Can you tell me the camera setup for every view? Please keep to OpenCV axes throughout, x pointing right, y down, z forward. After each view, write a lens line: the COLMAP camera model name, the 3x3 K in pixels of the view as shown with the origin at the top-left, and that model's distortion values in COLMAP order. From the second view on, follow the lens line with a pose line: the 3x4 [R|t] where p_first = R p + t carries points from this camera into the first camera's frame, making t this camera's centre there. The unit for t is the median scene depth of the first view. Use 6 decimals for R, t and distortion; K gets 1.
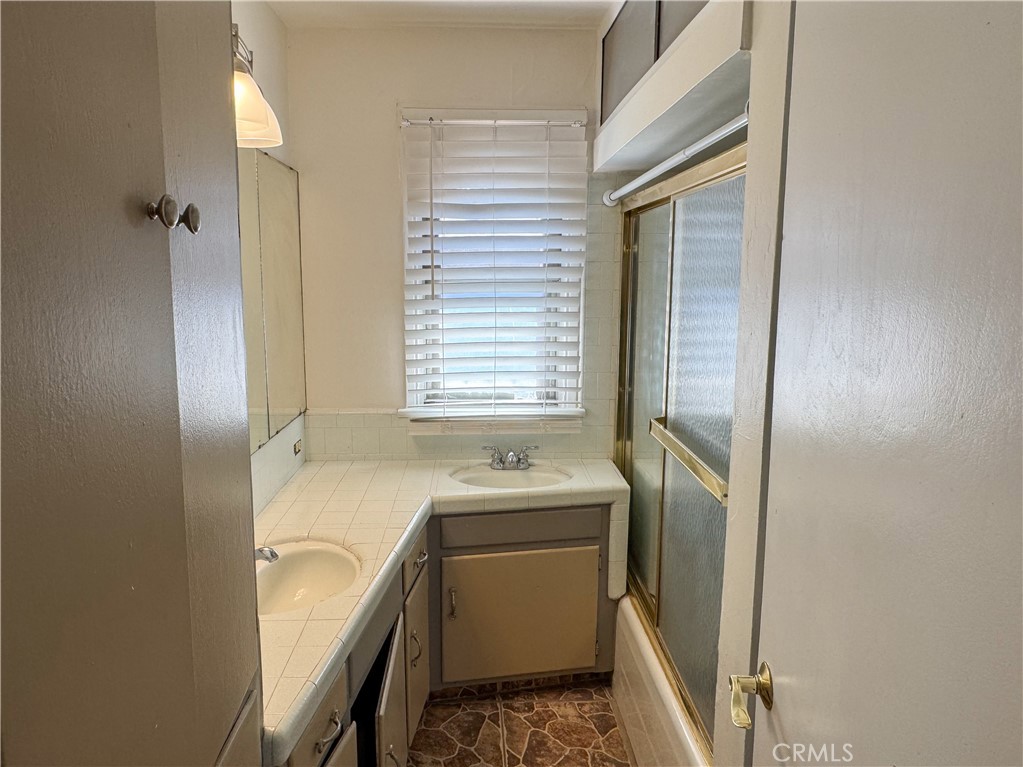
lens RADIAL K [[685.9, 0, 514.7], [0, 685.9, 382.8], [0, 0, 1]] dist [-0.019010, 0.008576]
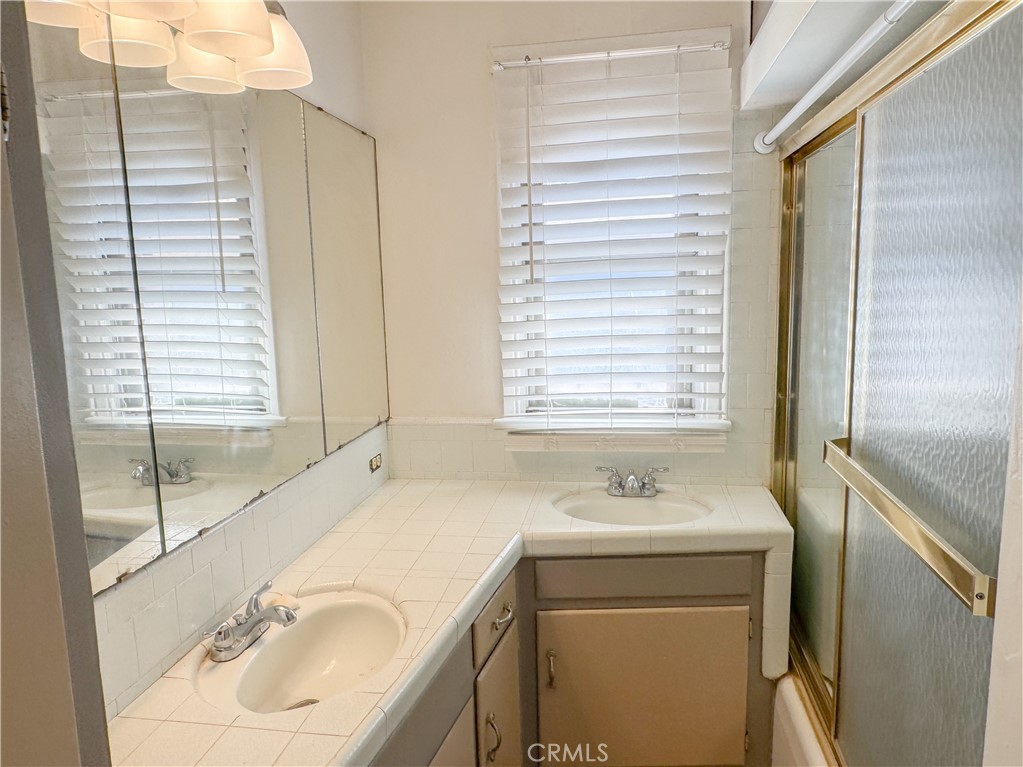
lens RADIAL K [[685.9, 0, 507.4], [0, 685.9, 378.8], [0, 0, 1]] dist [-0.019010, 0.008576]
pose [[0.974071, -0.001795, -0.226234, 0.034809], [-0.000033, 0.999967, -0.008076, -0.003112], [0.226241, 0.007874, 0.974039, 0.212191]]
